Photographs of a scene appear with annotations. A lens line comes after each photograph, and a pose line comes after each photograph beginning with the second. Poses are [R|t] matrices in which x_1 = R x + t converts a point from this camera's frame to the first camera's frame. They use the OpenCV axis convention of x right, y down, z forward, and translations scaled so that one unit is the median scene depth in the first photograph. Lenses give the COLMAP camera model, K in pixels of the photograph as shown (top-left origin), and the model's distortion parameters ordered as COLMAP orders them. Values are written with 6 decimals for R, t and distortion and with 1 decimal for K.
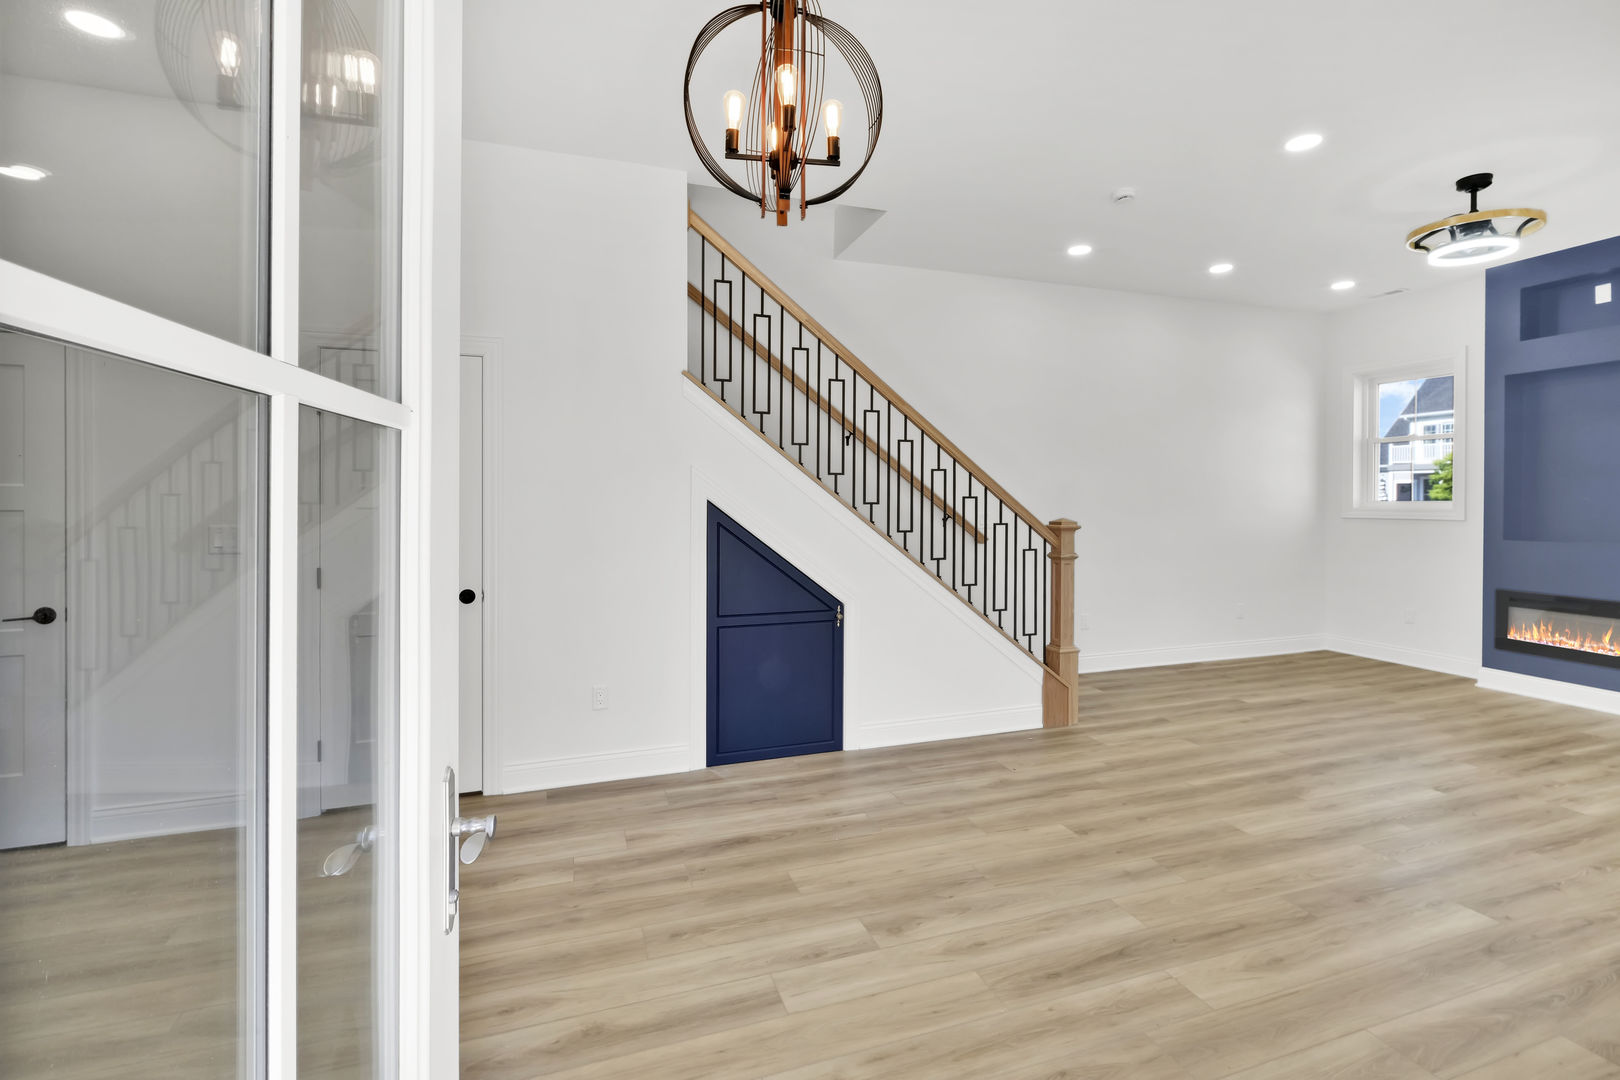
lens RADIAL K [[731.8, 0, 817.0], [0, 731.8, 506.5], [0, 0, 1]] dist [-0.002149, -0.000350]
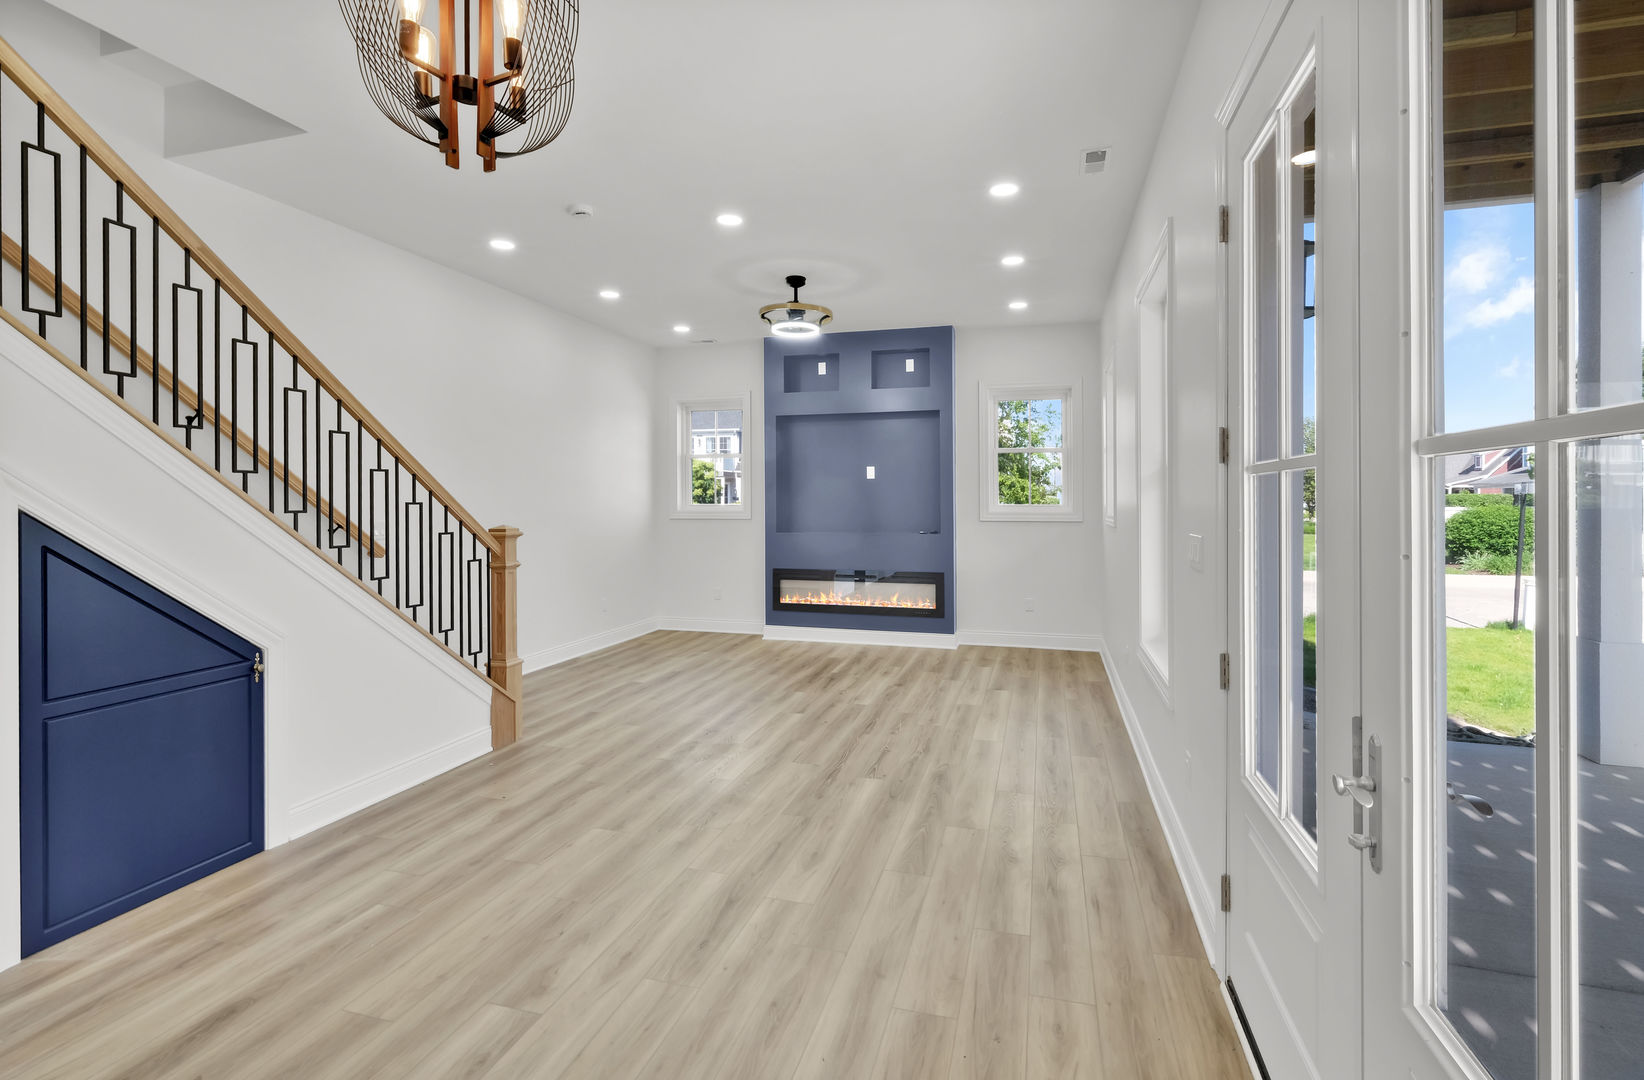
lens RADIAL K [[757.5, 0, 830.9], [0, 757.5, 503.3], [0, 0, 1]] dist [-0.000589, -0.000654]
pose [[0.573105, -0.002064, 0.819479, -0.268555], [0.009254, 0.999949, -0.003953, -0.005223], [-0.819430, 0.009849, 0.573095, 0.104062]]
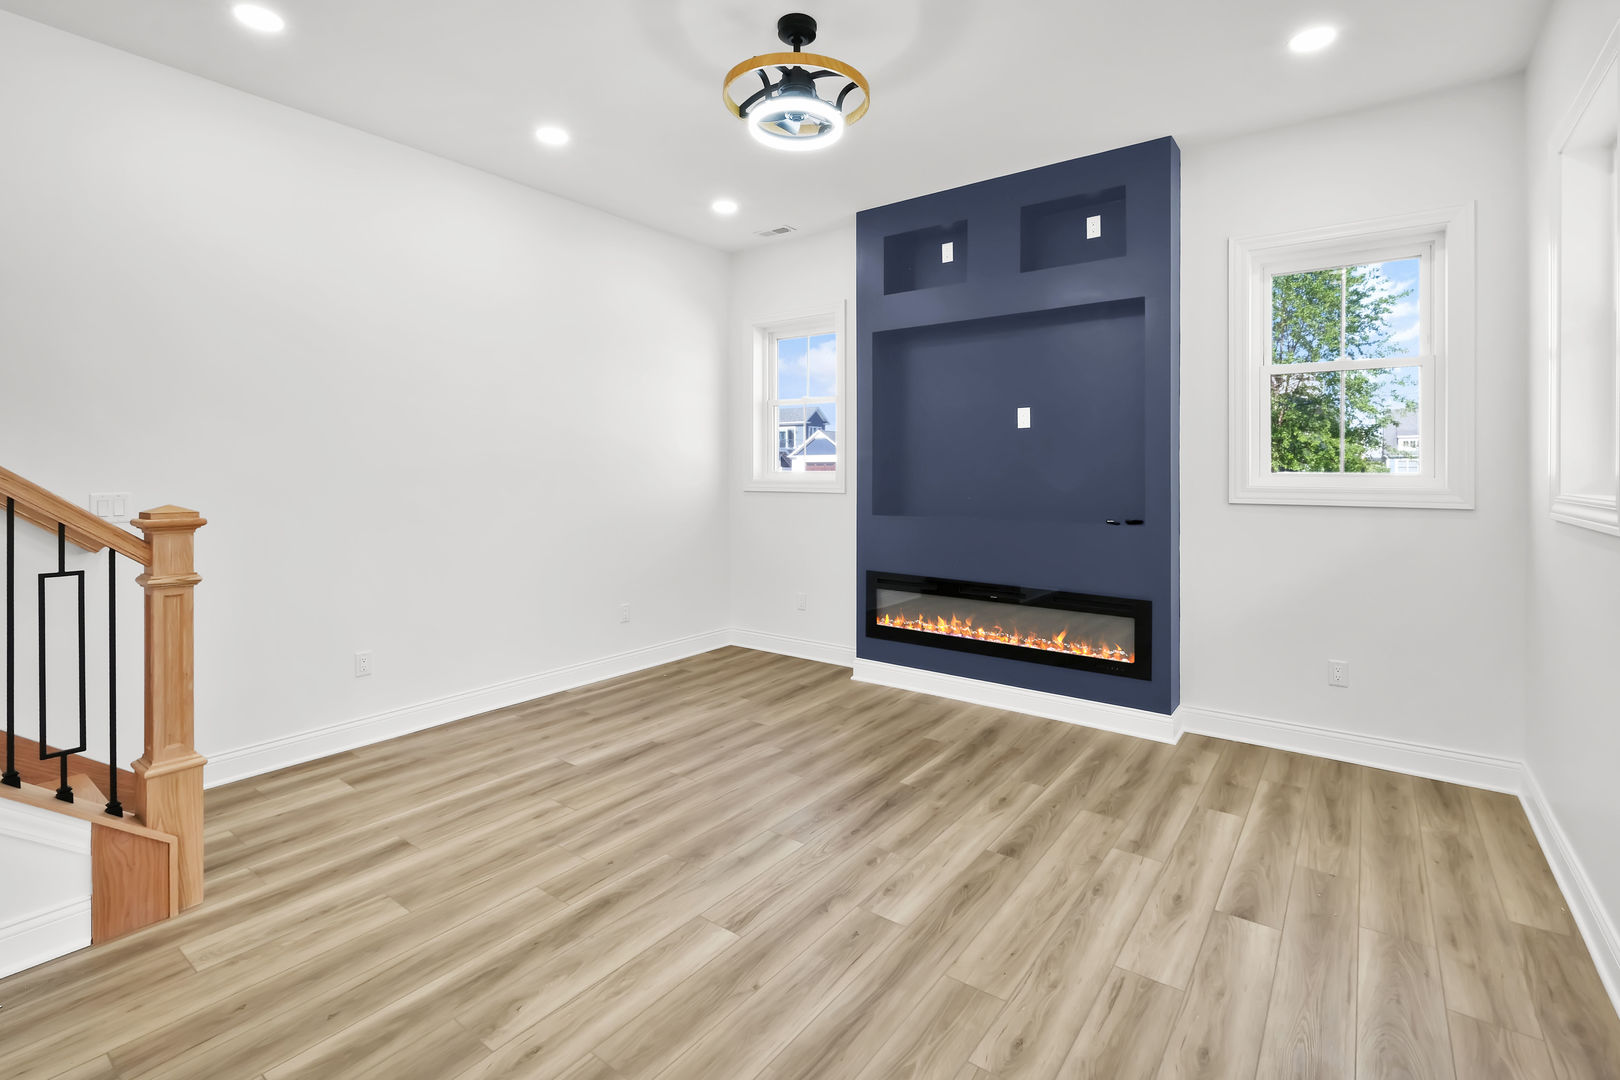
lens RADIAL K [[751.4, 0, 814.8], [0, 751.4, 475.2], [0, 0, 1]] dist [-0.000074, 0.000032]
pose [[0.826149, -0.002114, 0.563447, 0.487099], [0.002794, 0.999996, -0.000345, -0.004052], [-0.563444, 0.001860, 0.826152, 0.374400]]
